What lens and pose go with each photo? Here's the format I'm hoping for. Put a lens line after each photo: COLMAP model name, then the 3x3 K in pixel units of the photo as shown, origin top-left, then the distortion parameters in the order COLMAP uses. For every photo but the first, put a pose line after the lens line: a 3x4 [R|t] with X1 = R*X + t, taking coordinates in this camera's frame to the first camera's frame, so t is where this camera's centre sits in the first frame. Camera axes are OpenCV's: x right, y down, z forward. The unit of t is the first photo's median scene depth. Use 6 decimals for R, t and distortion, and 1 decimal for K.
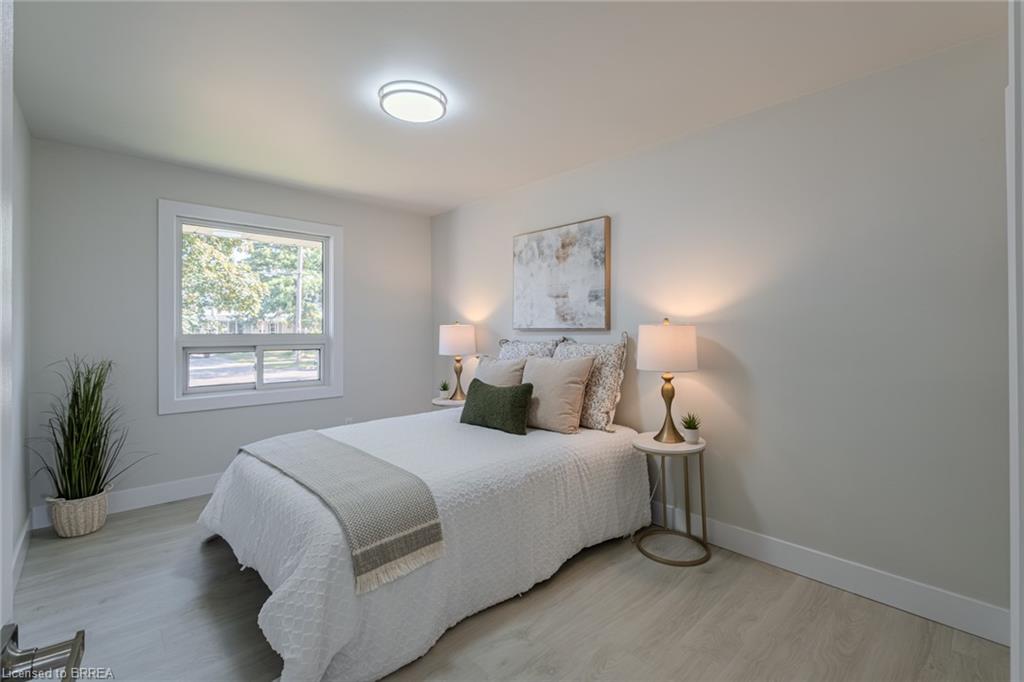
lens RADIAL K [[454.7, 0, 513.1], [0, 454.7, 336.2], [0, 0, 1]] dist [-0.003590, -0.003646]
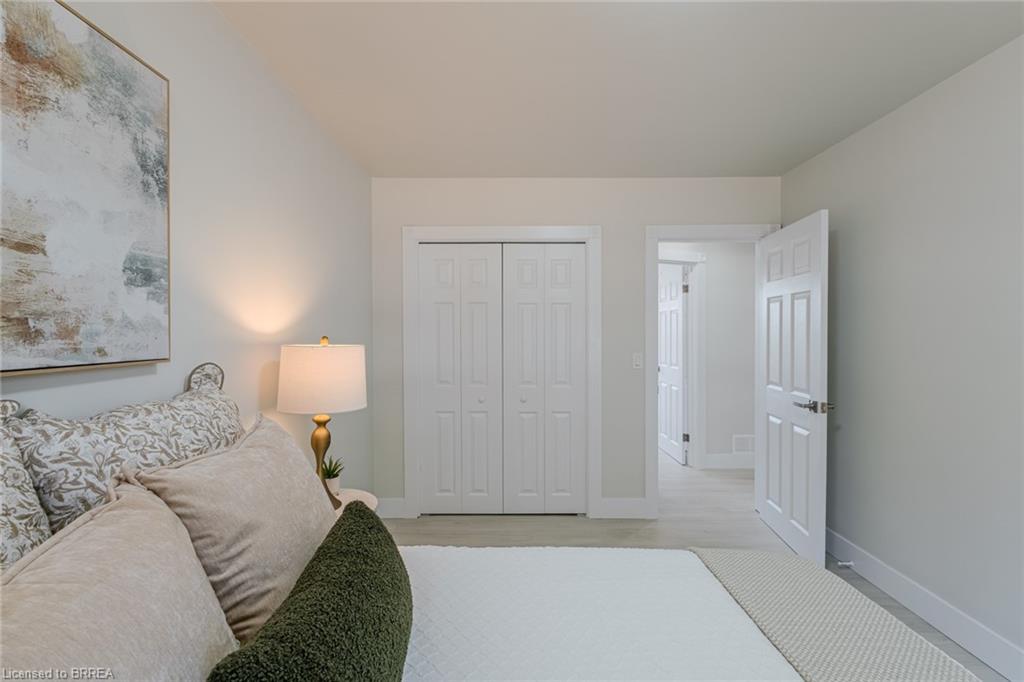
lens RADIAL K [[454.7, 0, 512.7], [0, 454.7, 340.0], [0, 0, 1]] dist [-0.003590, -0.003646]
pose [[-0.746462, -0.006438, 0.665397, -0.281892], [0.014039, 0.999578, 0.025421, -0.037823], [-0.665280, 0.028317, -0.746057, 1.053976]]
